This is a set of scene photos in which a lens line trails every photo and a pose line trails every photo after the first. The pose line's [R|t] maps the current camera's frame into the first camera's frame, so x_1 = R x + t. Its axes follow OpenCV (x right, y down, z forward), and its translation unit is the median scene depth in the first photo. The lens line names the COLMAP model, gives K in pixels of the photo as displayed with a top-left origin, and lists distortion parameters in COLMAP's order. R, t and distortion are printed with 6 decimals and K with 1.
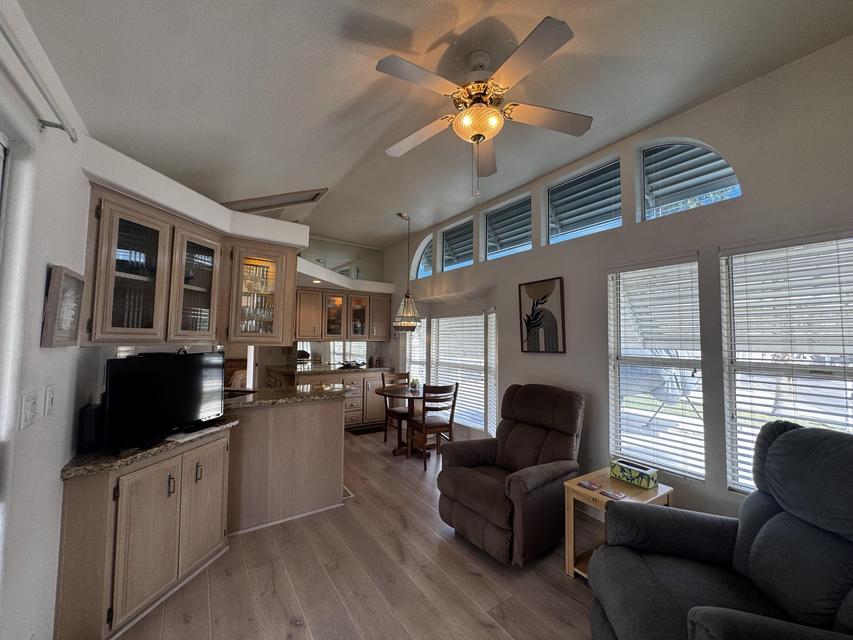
lens RADIAL K [[344.1, 0, 426.0], [0, 344.1, 319.0], [0, 0, 1]] dist [-0.005910, 0.000710]
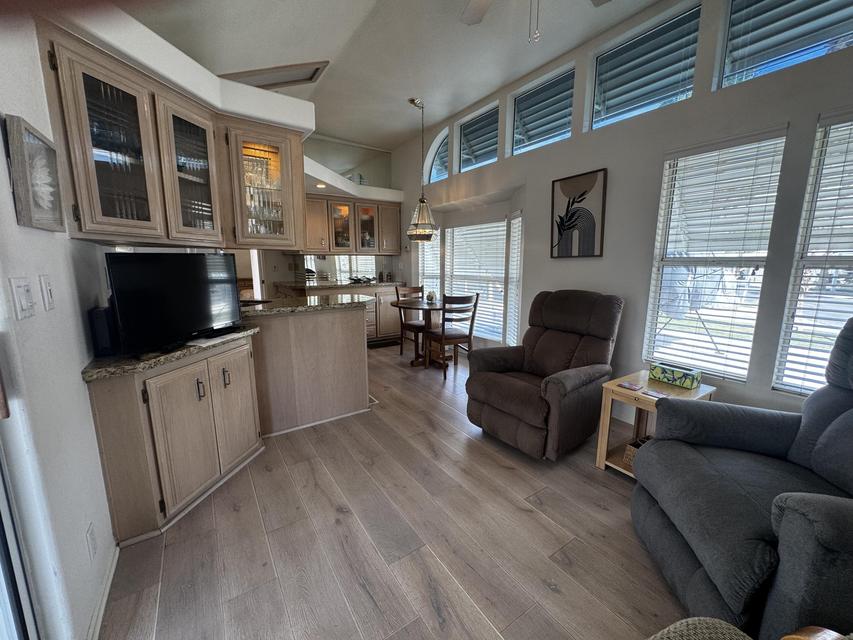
lens RADIAL K [[344.1, 0, 426.6], [0, 344.1, 319.7], [0, 0, 1]] dist [-0.005910, 0.000710]
pose [[0.999943, -0.010409, -0.002484, -0.071365], [0.010701, 0.974472, 0.224252, 0.058264], [0.000087, -0.224266, 0.974528, 0.071446]]
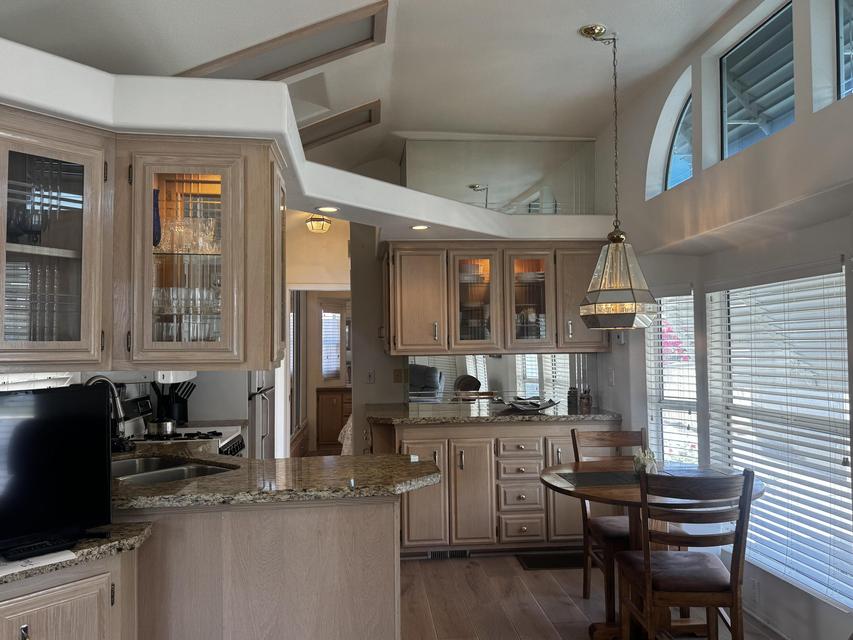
lens RADIAL K [[670.0, 0, 423.2], [0, 670.0, 324.4], [0, 0, 1]] dist [0.074759, -0.099436]
pose [[0.879623, -0.038014, -0.474150, 0.187882], [0.048510, 0.998773, 0.009920, 0.022333], [0.473191, -0.031727, 0.880388, 0.349723]]
